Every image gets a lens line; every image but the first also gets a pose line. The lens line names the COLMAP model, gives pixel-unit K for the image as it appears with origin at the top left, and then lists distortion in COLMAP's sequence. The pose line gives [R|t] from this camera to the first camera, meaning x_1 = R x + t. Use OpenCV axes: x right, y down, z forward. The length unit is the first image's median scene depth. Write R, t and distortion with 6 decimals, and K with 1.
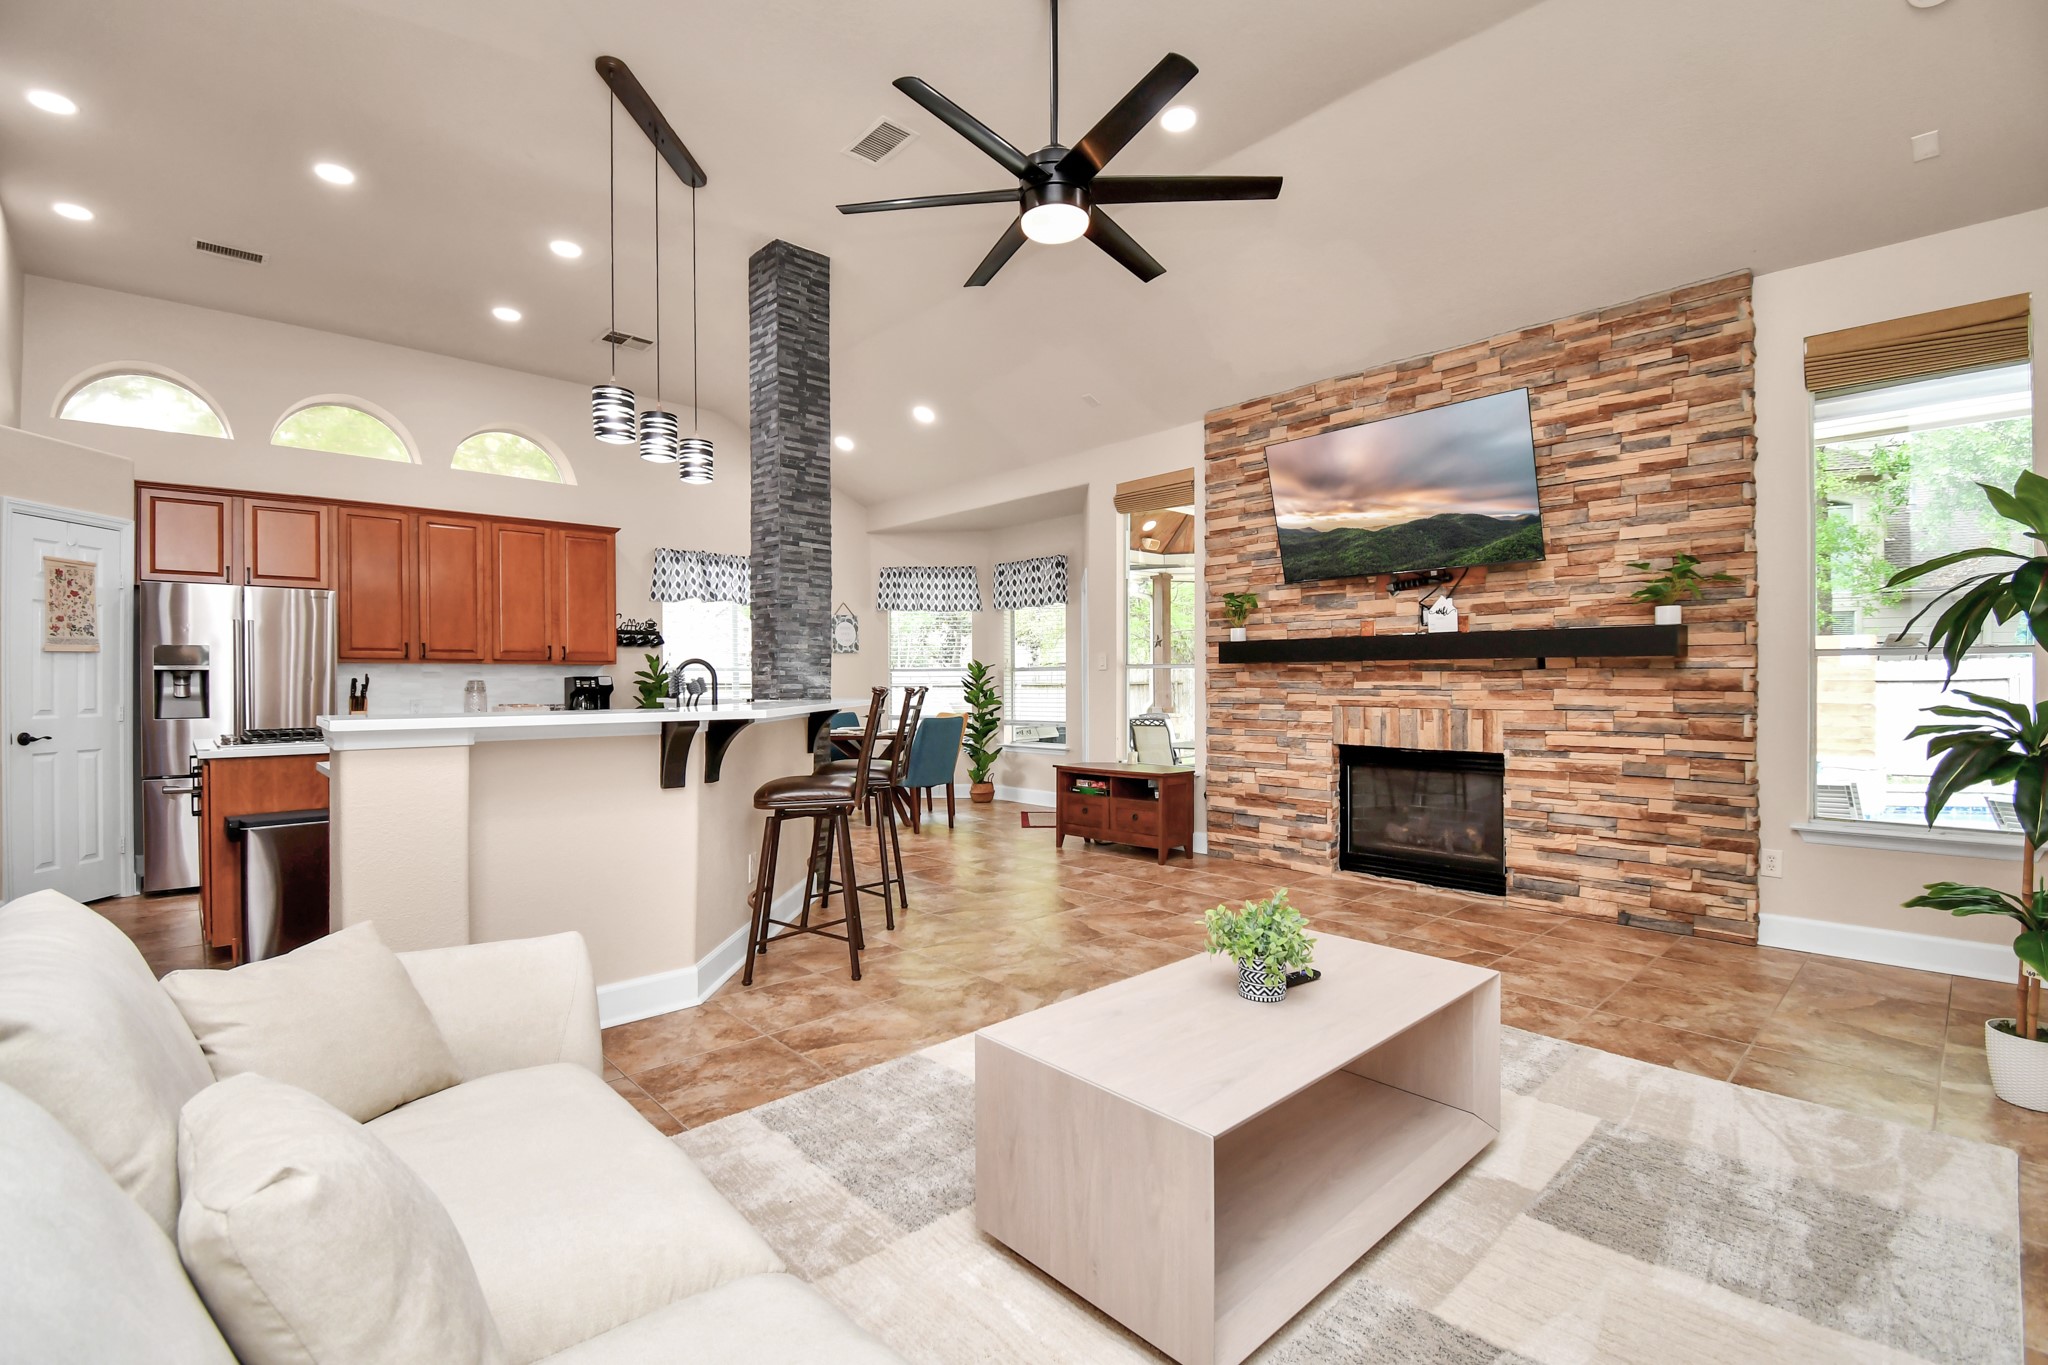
lens RADIAL K [[916.2, 0, 1026.9], [0, 916.2, 684.2], [0, 0, 1]] dist [0.016559, -0.027034]
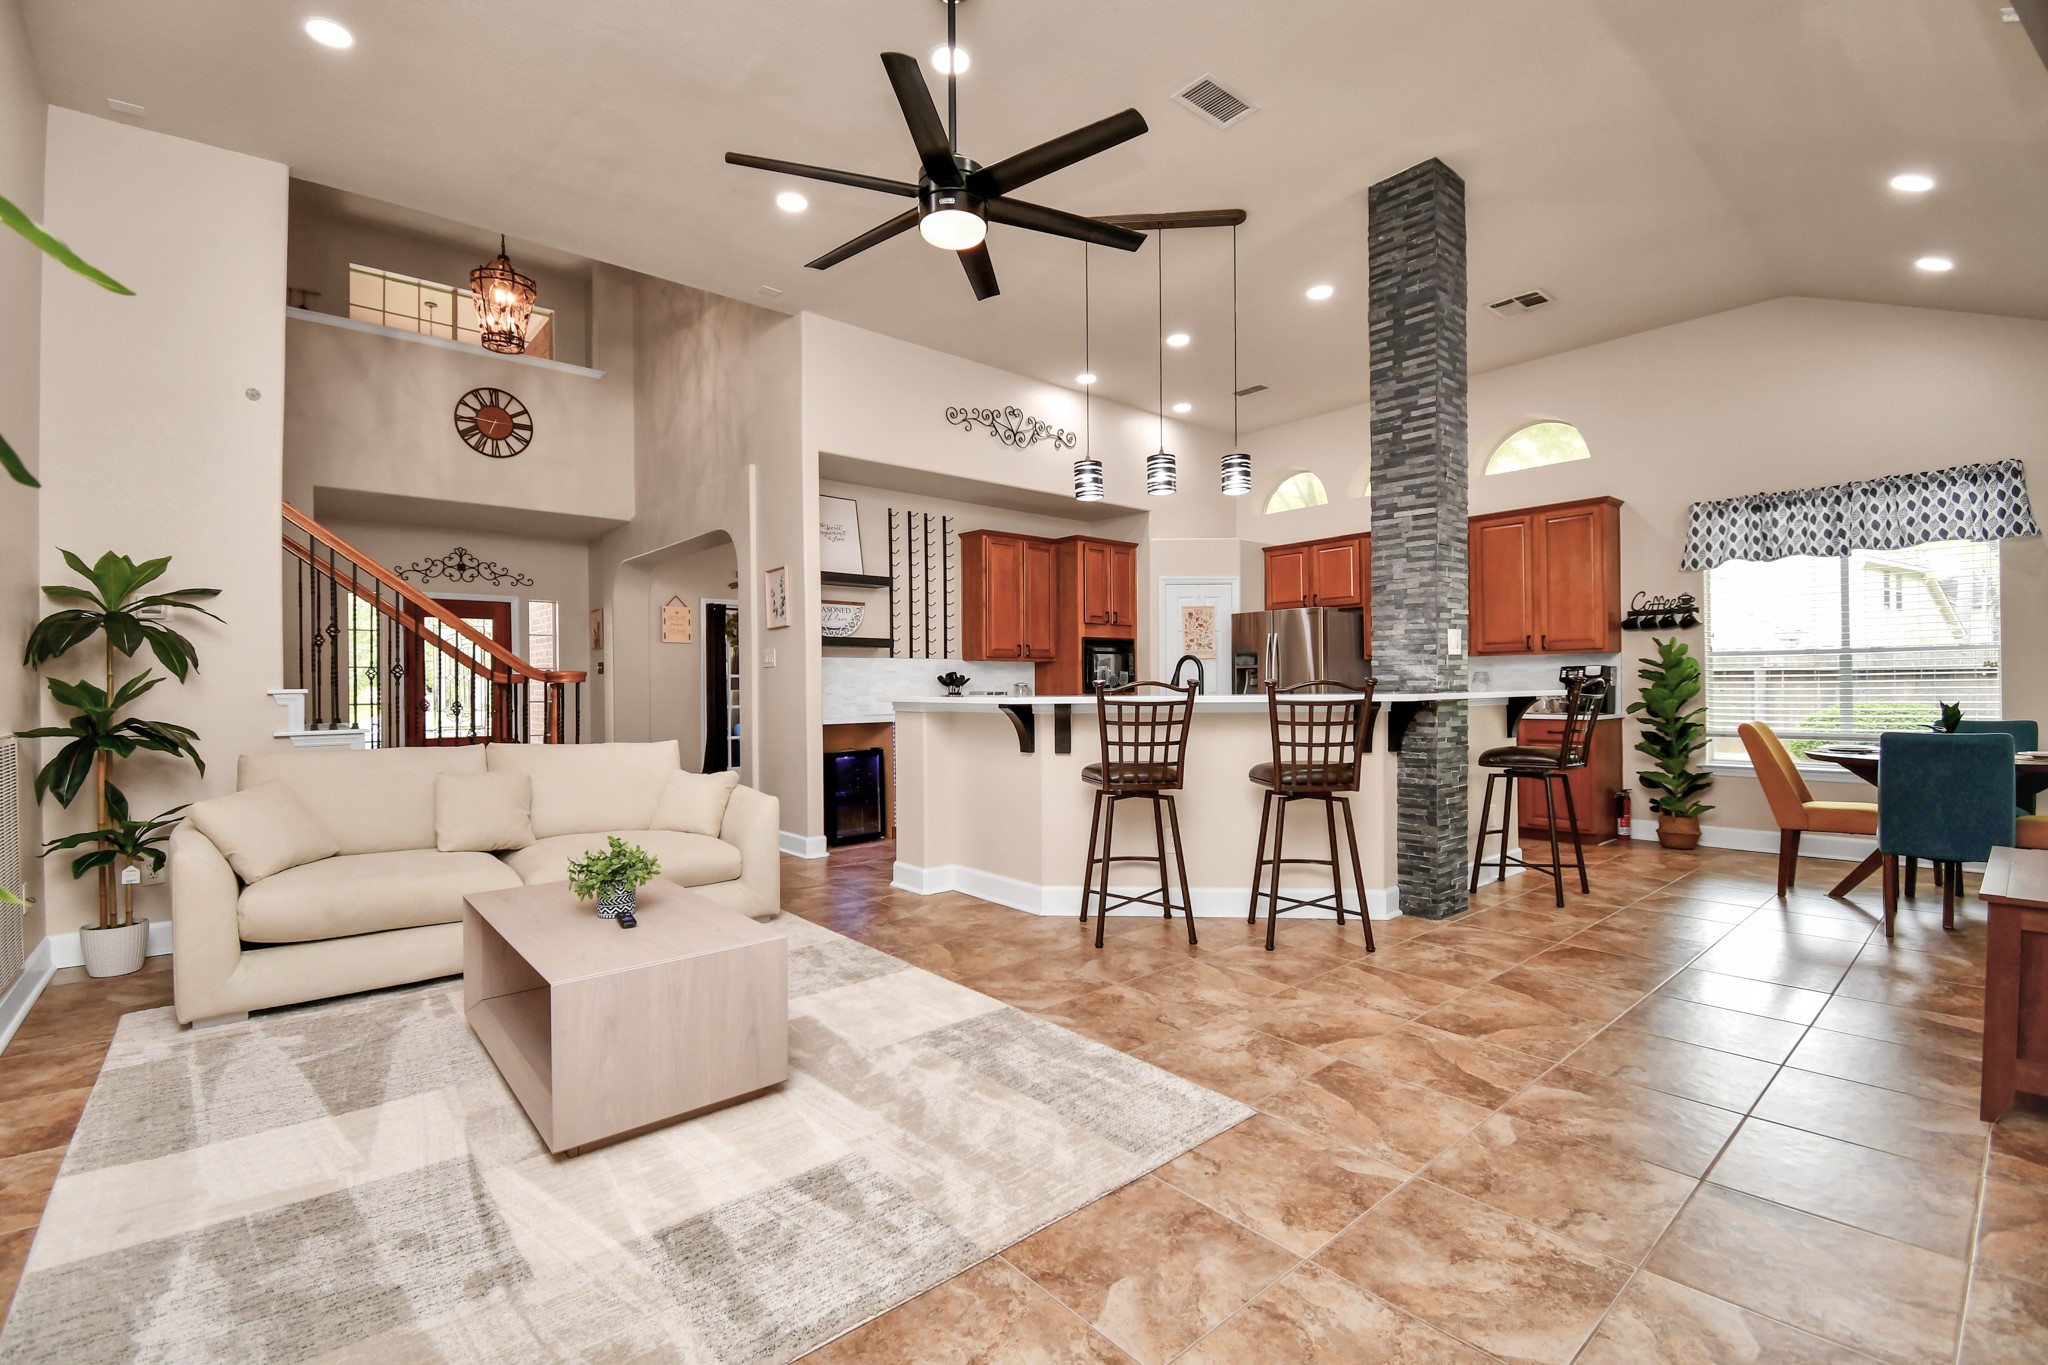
lens RADIAL K [[898.0, 0, 1017.2], [0, 898.0, 683.6], [0, 0, 1]] dist [0.014196, -0.023452]
pose [[-0.054138, 0.003990, -0.998525, 0.652266], [0.007992, 0.999962, 0.003563, 0.002092], [0.998501, -0.007787, -0.054168, 0.707296]]
